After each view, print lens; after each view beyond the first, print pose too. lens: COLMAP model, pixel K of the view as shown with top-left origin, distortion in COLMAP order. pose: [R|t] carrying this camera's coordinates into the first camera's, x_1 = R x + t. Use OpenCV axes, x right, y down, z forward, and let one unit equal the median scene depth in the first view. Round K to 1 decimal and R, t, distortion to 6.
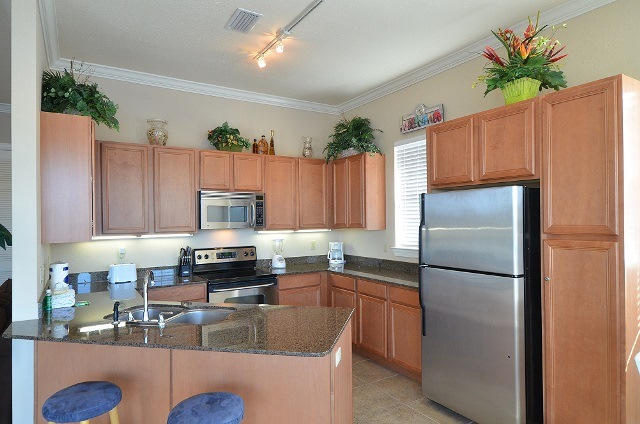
lens RADIAL K [[384.2, 0, 320.0], [0, 384.2, 212.0], [0, 0, 1]] dist [-0.001328, -0.001416]
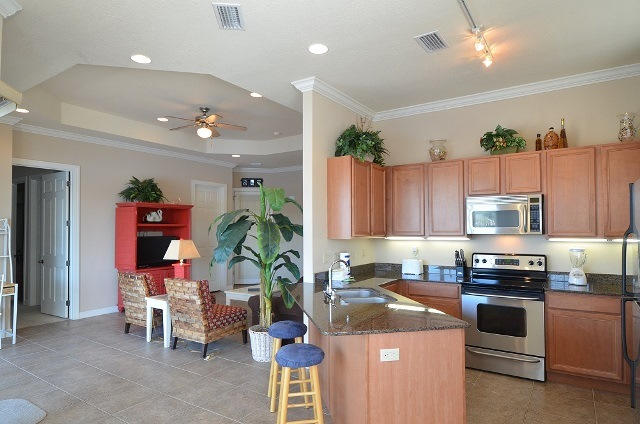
lens RADIAL K [[384.2, 0, 320.0], [0, 384.2, 212.0], [0, 0, 1]] dist [-0.001328, -0.001416]
pose [[0.410256, -0.027592, -0.911553, 0.456870], [0.016318, 0.999604, -0.022914, 0.002302], [0.911825, -0.005475, 0.410544, 0.186249]]
